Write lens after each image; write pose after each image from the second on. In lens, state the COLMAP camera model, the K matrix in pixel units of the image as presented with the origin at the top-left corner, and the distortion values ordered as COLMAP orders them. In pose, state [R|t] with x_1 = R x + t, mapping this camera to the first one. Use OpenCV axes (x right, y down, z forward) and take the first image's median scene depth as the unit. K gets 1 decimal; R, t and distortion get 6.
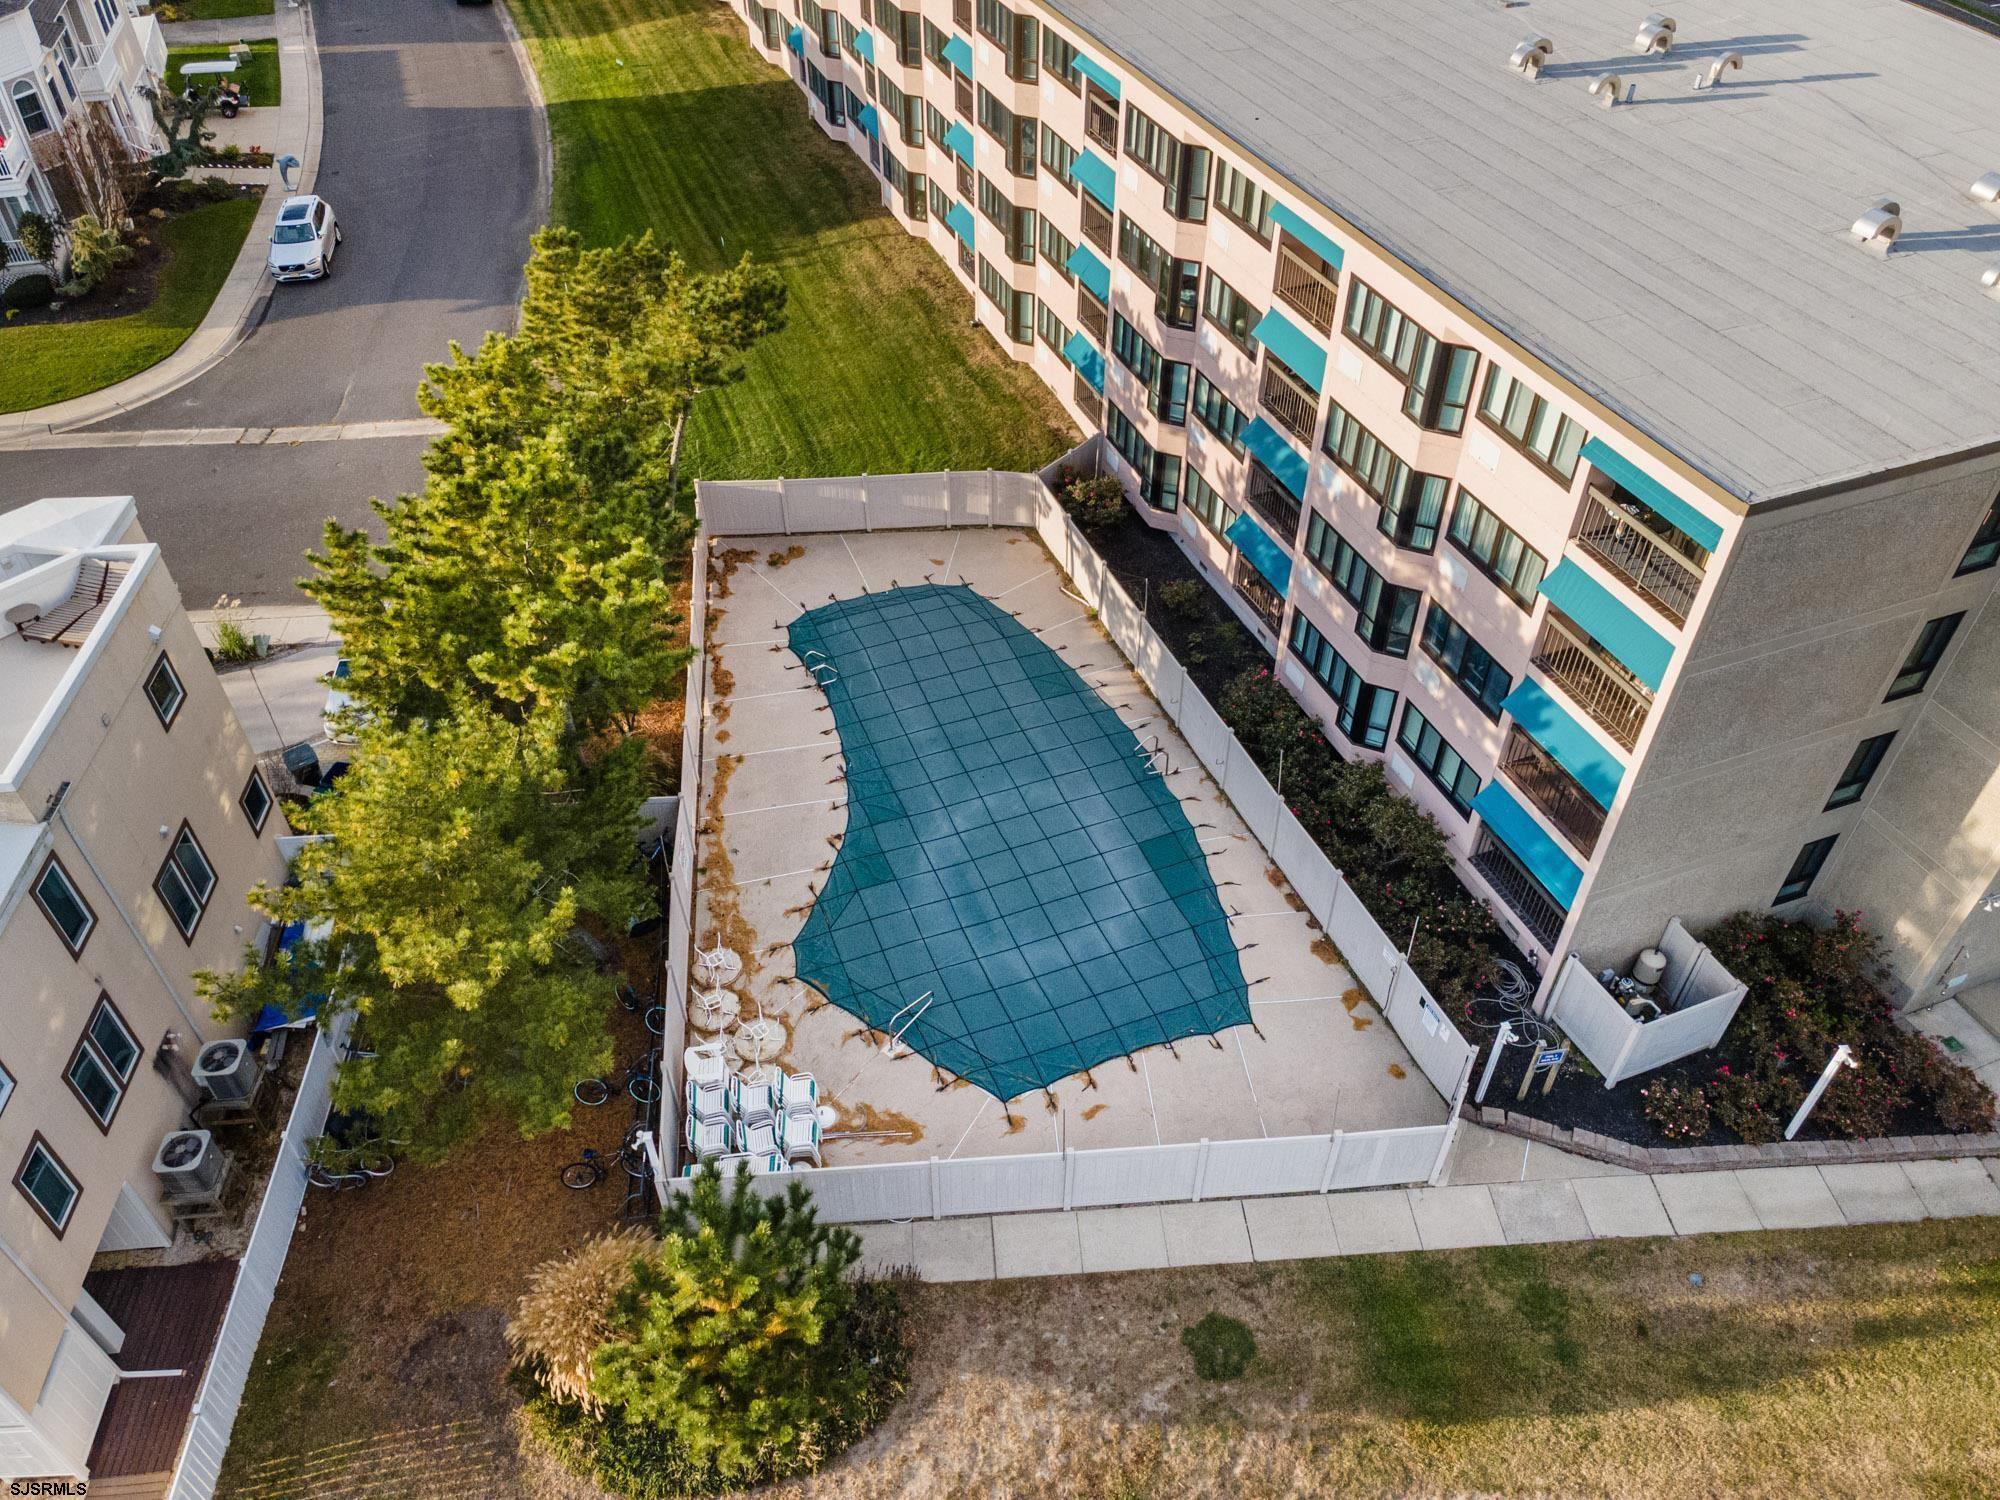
lens RADIAL K [[1448.3, 0, 978.1], [0, 1448.3, 747.6], [0, 0, 1]] dist [0.031135, 0.004368]
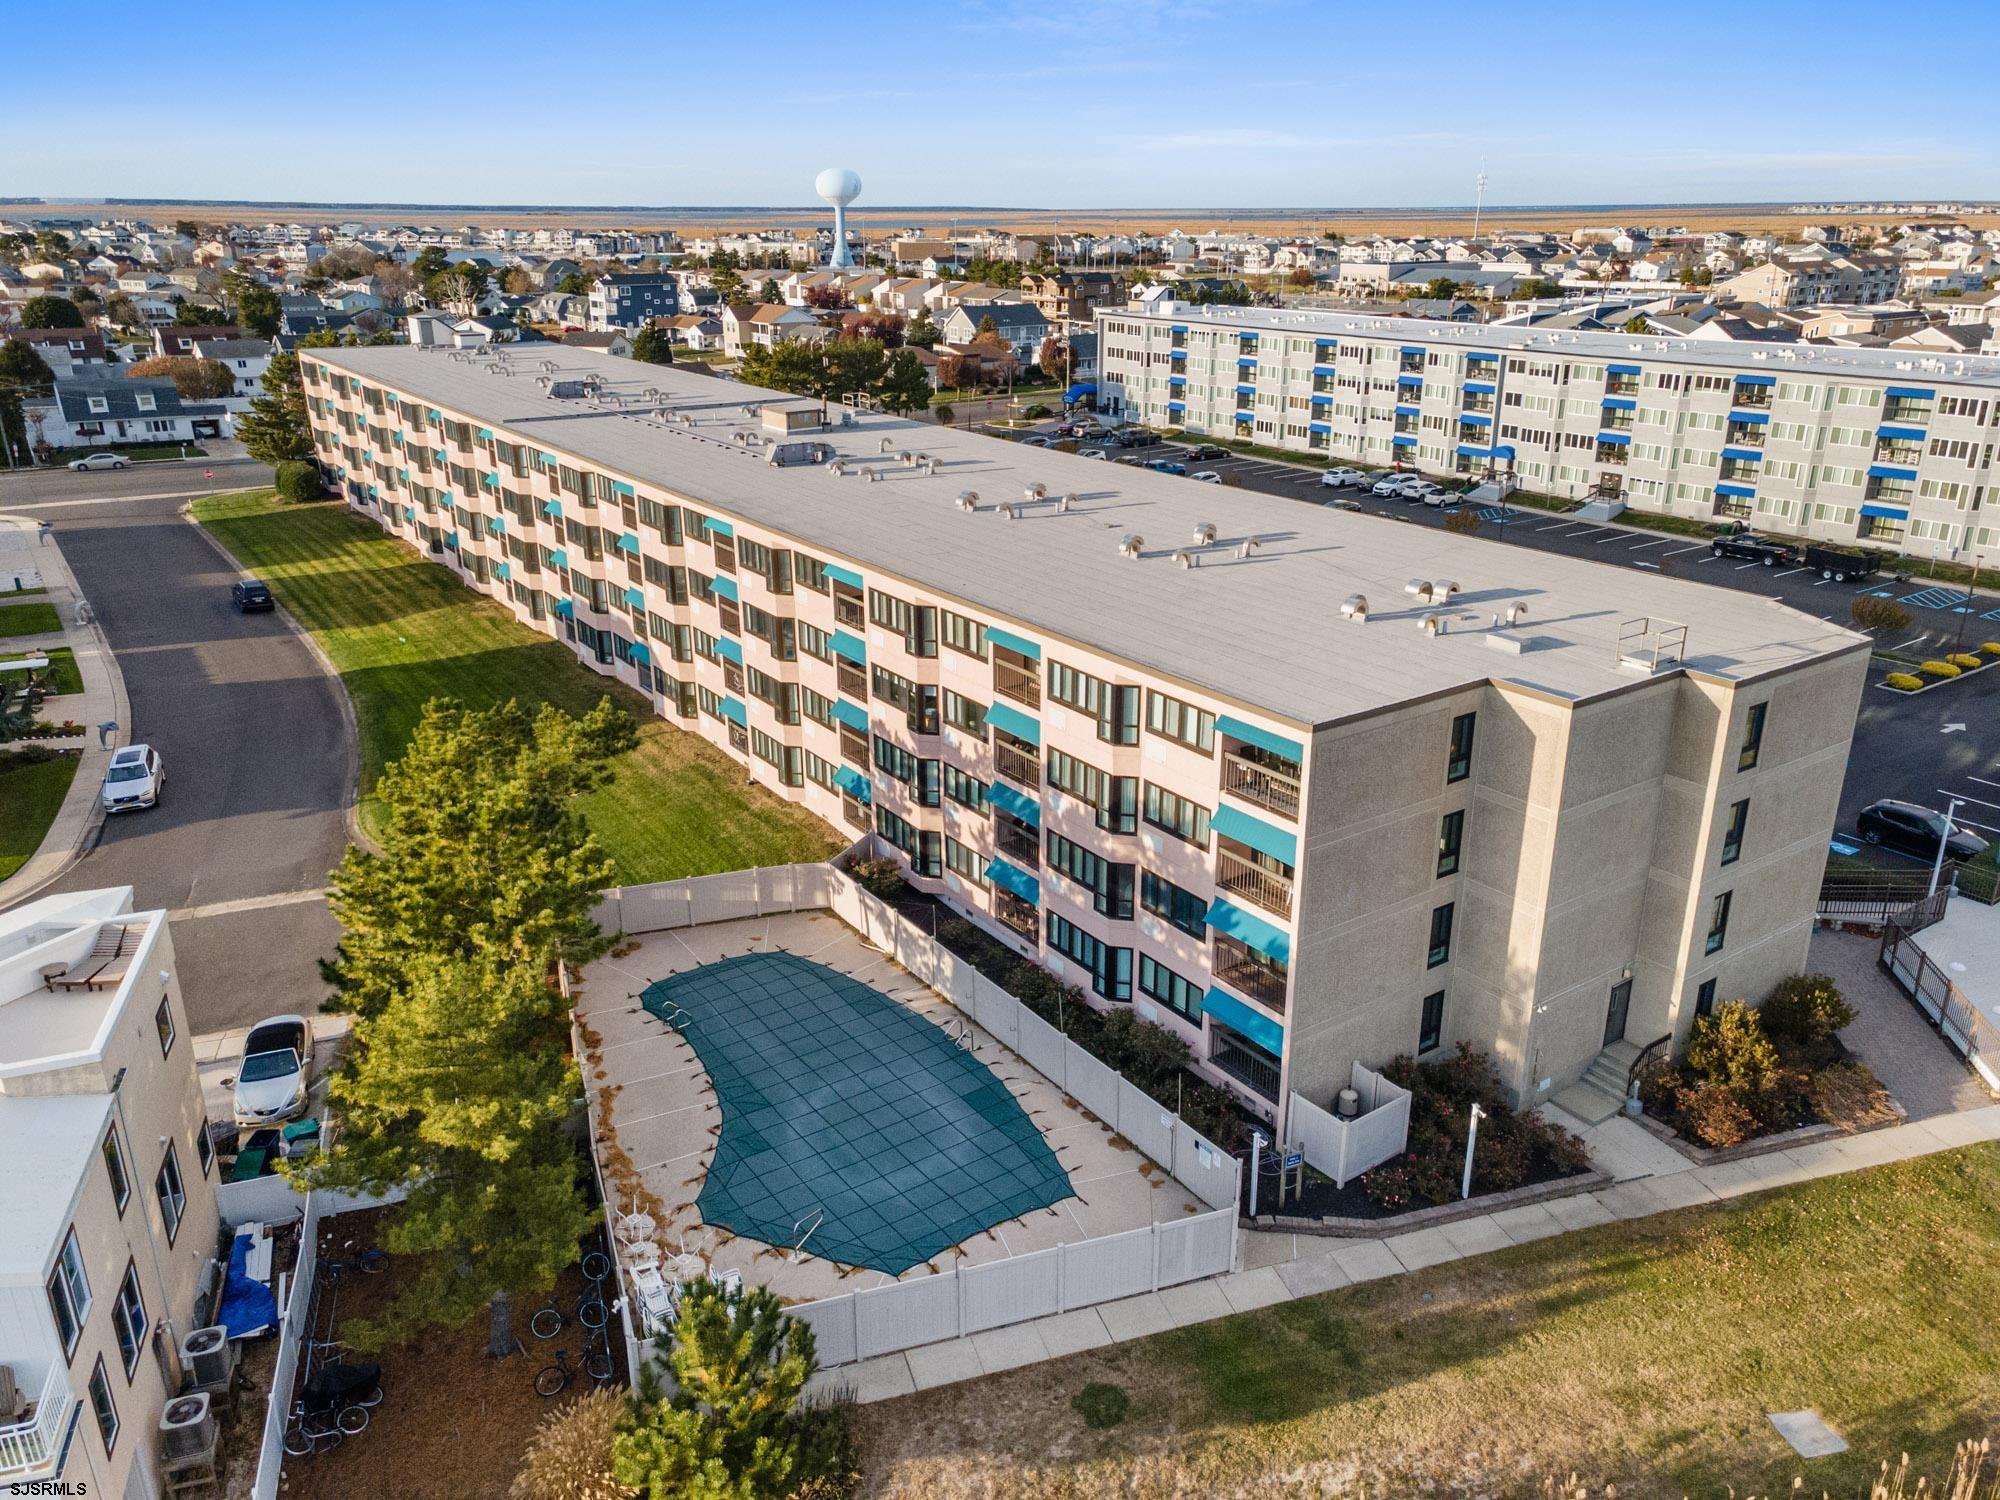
lens RADIAL K [[1454.2, 0, 1000.0], [0, 1454.2, 750.0], [0, 0, 1]] dist [0.026594, 0.000966]
pose [[0.968901, -0.080567, 0.233967, -0.140385], [0.163569, 0.918010, -0.361251, 0.277090], [-0.185679, 0.388286, 0.902639, -0.285238]]
